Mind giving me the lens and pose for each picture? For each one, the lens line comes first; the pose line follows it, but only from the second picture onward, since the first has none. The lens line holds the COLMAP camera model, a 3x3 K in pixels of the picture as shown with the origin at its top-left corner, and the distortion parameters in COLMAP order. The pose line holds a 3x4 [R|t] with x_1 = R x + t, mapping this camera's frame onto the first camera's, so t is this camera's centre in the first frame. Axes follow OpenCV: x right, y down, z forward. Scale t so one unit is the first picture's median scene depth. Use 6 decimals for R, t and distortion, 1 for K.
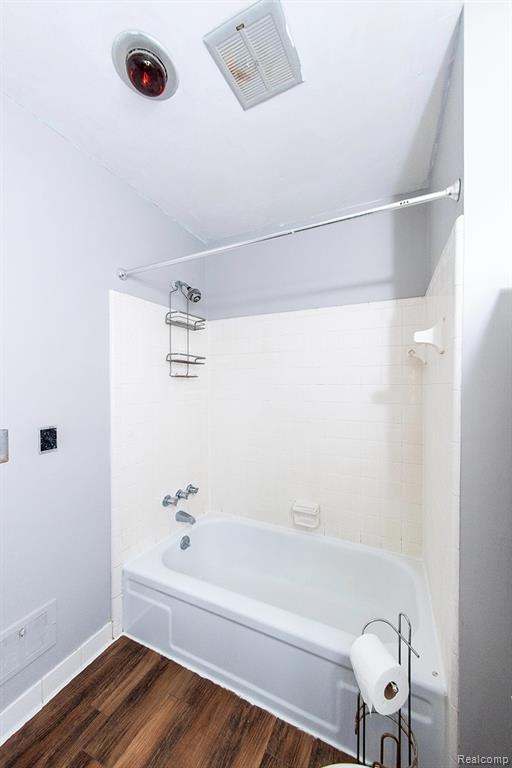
lens RADIAL K [[283.5, 0, 256.0], [0, 283.5, 384.0], [0, 0, 1]] dist [0.001117, 0.000184]
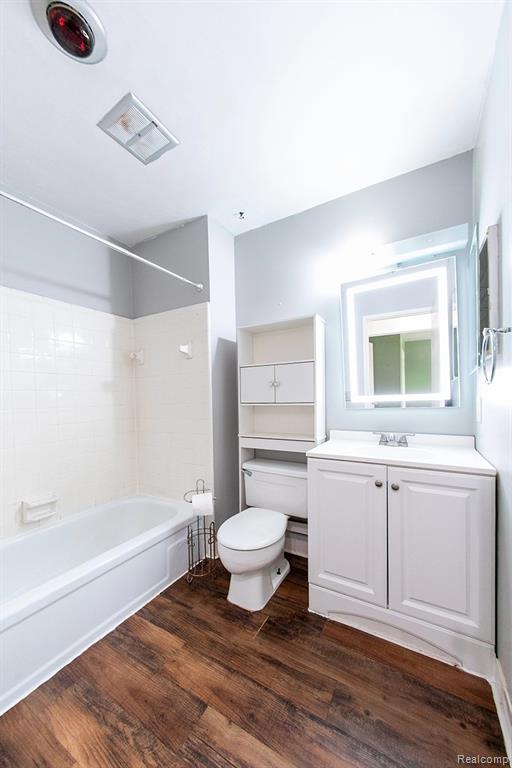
lens RADIAL K [[300.2, 0, 256.4], [0, 300.2, 398.9], [0, 0, 1]] dist [0.000343, 0.000037]
pose [[0.102785, -0.007391, 0.994676, -0.903608], [0.017073, 0.999838, 0.005665, 0.112373], [-0.994557, 0.016400, 0.102894, 0.185043]]
